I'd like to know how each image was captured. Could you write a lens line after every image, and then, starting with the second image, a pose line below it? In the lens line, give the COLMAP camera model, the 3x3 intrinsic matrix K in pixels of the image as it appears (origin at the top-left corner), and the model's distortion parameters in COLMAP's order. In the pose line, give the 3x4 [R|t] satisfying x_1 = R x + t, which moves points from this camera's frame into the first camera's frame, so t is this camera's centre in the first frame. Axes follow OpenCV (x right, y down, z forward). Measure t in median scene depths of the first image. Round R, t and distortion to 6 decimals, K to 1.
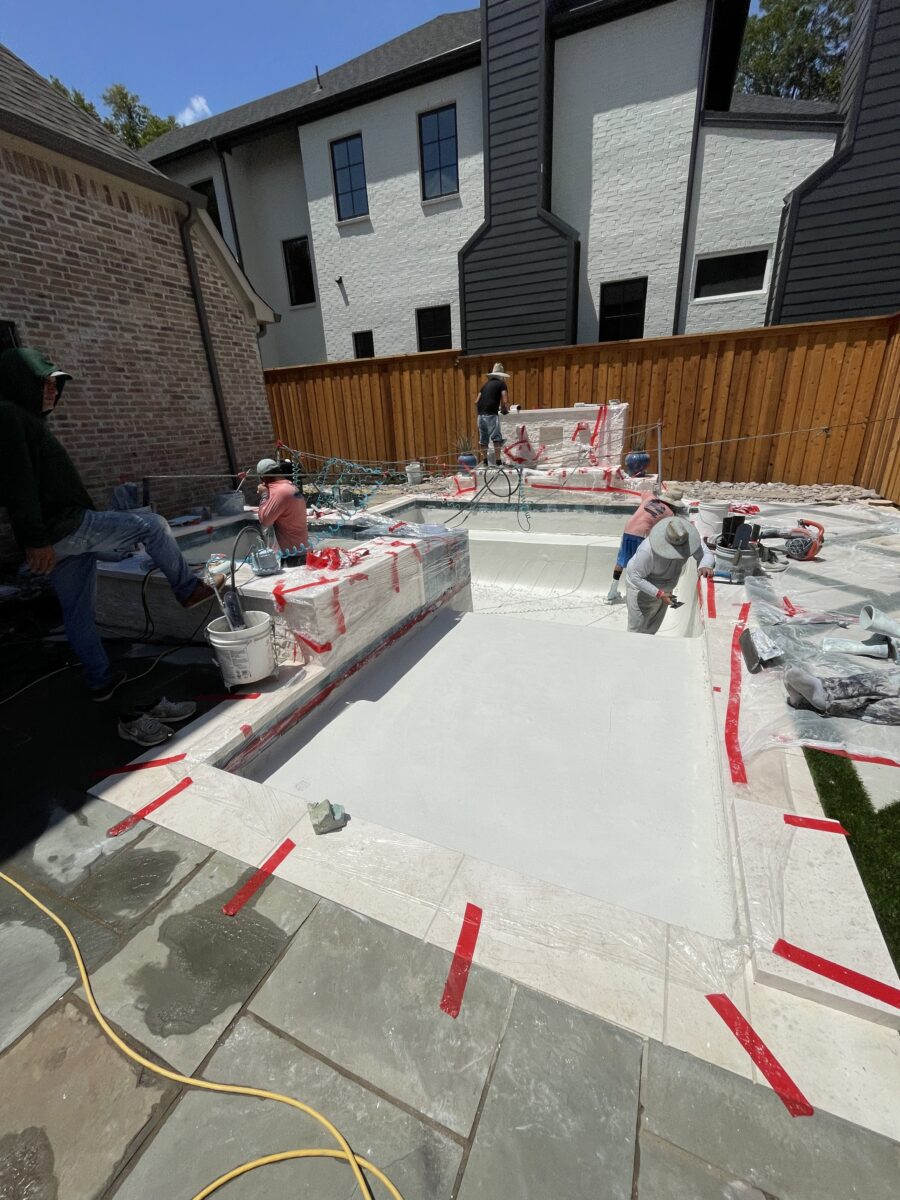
lens RADIAL K [[485.3, 0, 451.9], [0, 485.3, 601.3], [0, 0, 1]] dist [-0.003688, 0.001217]
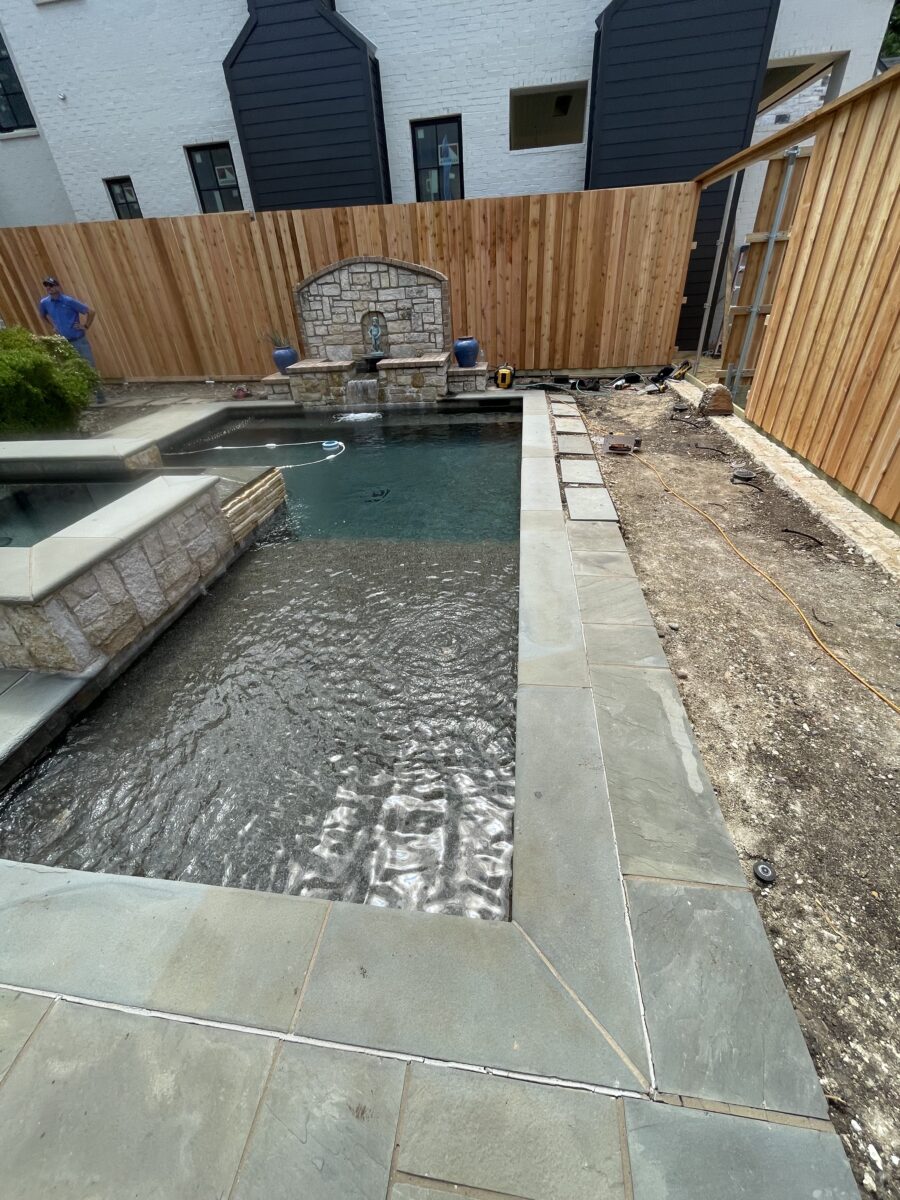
lens RADIAL K [[485.3, 0, 446.5], [0, 485.3, 597.5], [0, 0, 1]] dist [-0.003688, 0.001217]
pose [[0.961231, -0.161703, 0.223353, 0.066948], [0.112768, 0.969697, 0.216726, -0.037460], [-0.251630, -0.183137, 0.950338, 0.042025]]
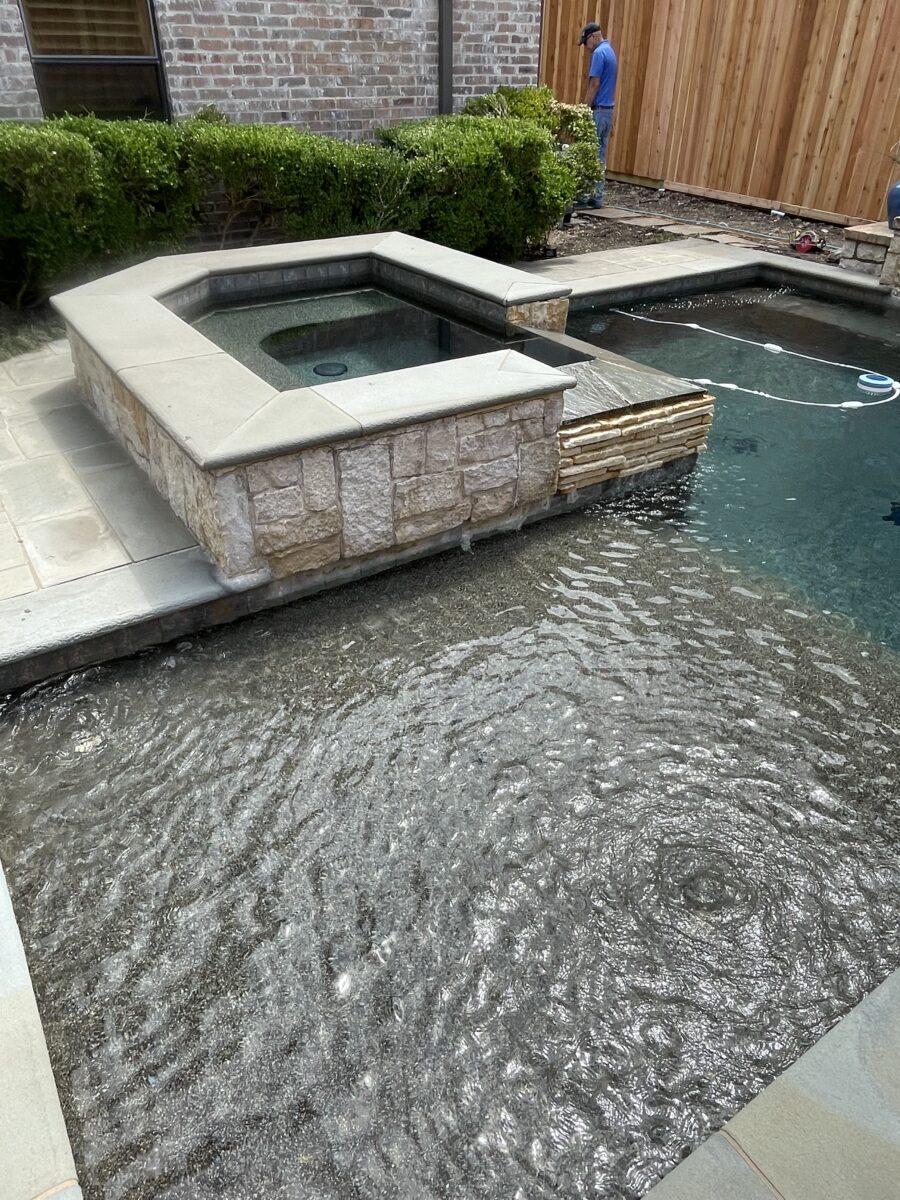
lens RADIAL K [[804.5, 0, 447.2], [0, 804.5, 592.1], [0, 0, 1]] dist [-0.005536, 0.004058]
pose [[0.838887, 0.345017, -0.420989, 0.148176], [-0.238172, 0.928142, 0.286054, -0.074949], [0.489431, -0.139699, 0.860780, 0.124029]]
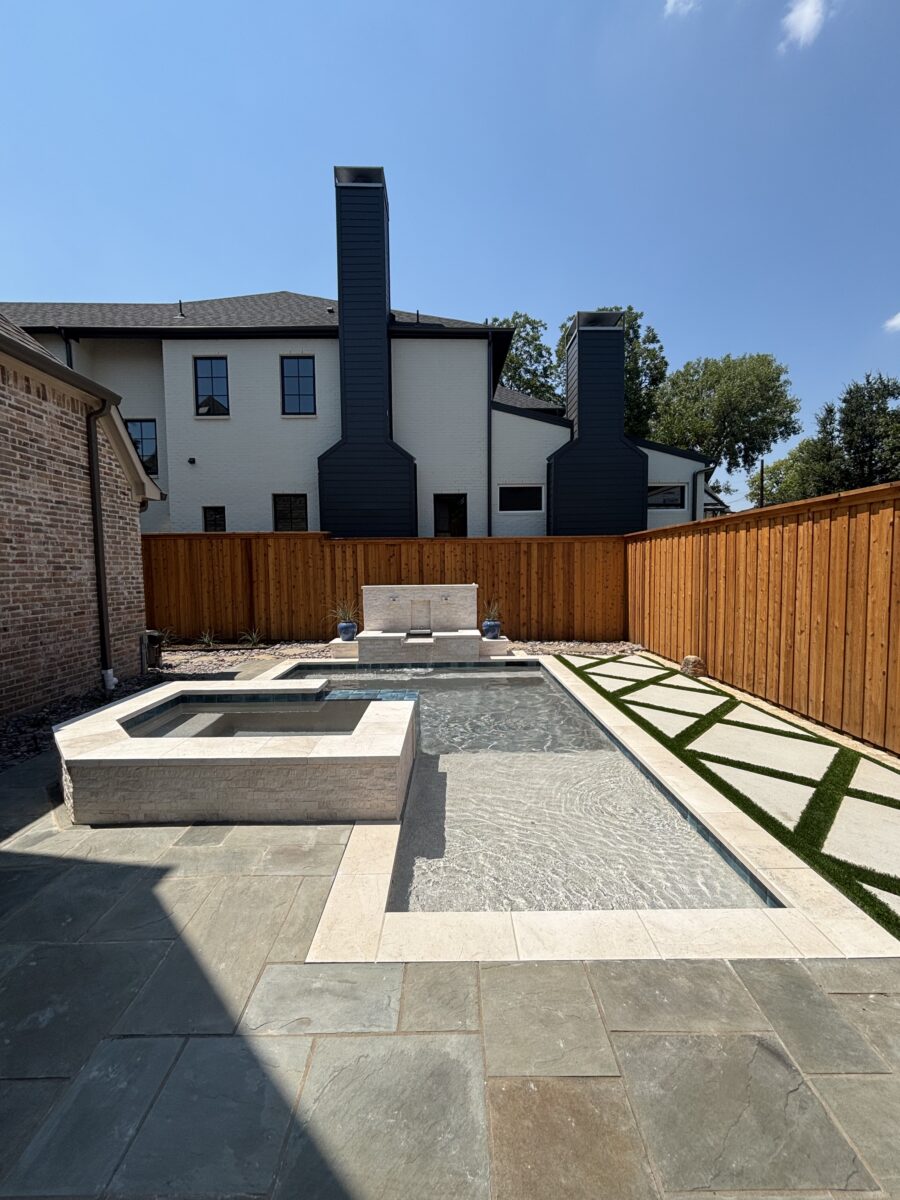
lens RADIAL K [[487.3, 0, 451.7], [0, 487.3, 599.4], [0, 0, 1]] dist [-0.001683, 0.001477]
pose [[0.911117, 0.011252, 0.411994, -0.263178], [0.118085, 0.950593, -0.287106, -0.005804], [-0.394869, 0.310237, 0.864772, -0.088445]]
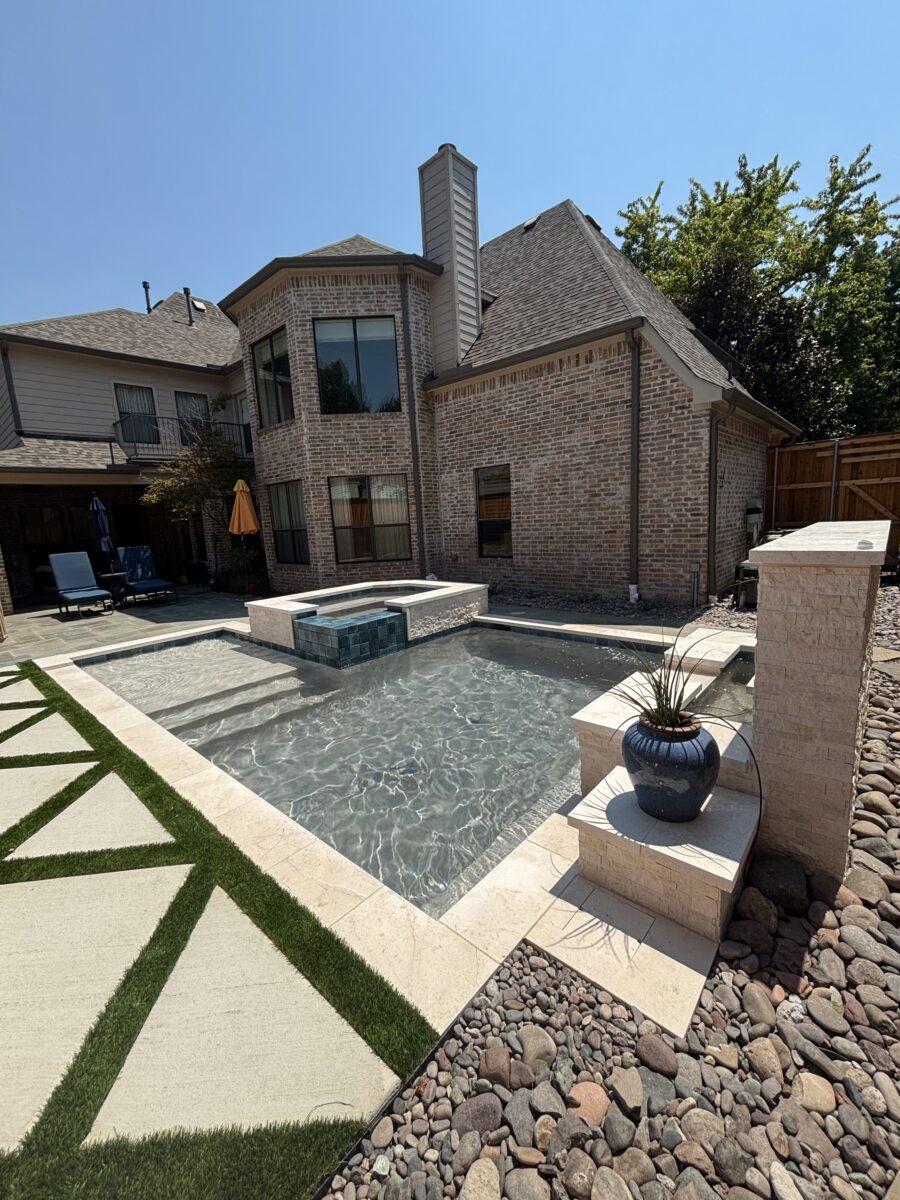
lens RADIAL K [[487.3, 0, 453.4], [0, 487.3, 604.9], [0, 0, 1]] dist [-0.001683, 0.001477]
pose [[-0.298161, 0.230244, -0.926330, 0.723499], [-0.279546, 0.906856, 0.315382, -0.454364], [0.912663, 0.352987, -0.206025, 1.016979]]
